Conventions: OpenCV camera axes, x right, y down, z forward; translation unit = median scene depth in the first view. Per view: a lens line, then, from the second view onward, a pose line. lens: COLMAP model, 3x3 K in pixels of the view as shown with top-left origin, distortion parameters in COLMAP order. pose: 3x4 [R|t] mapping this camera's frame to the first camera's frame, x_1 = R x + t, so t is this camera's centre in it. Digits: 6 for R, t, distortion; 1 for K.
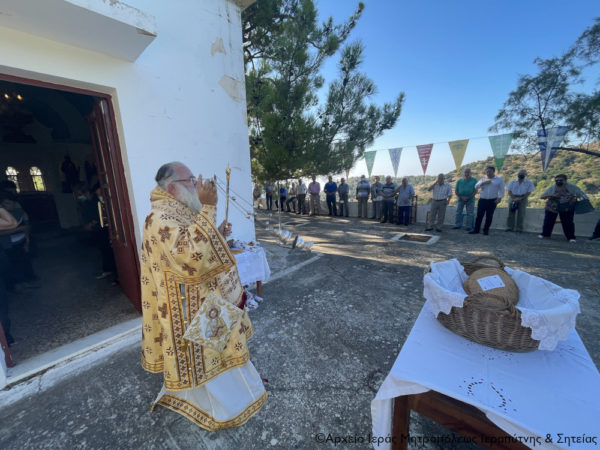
lens RADIAL K [[240.9, 0, 300.0], [0, 240.9, 224.4], [0, 0, 1]] dist [-0.000806, -0.000654]
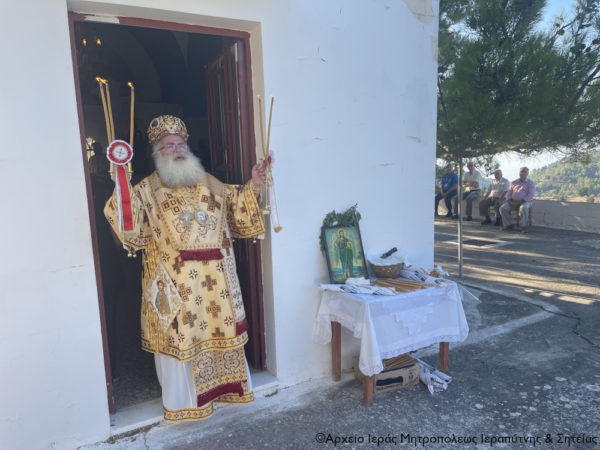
lens RADIAL K [[456.9, 0, 299.8], [0, 456.9, 225.0], [0, 0, 1]] dist [0.032819, -0.019839]
pose [[0.941769, 0.052355, -0.332161, -0.151426], [-0.063601, 0.997709, -0.023068, 0.012675], [0.330192, 0.042851, 0.942941, -0.104200]]
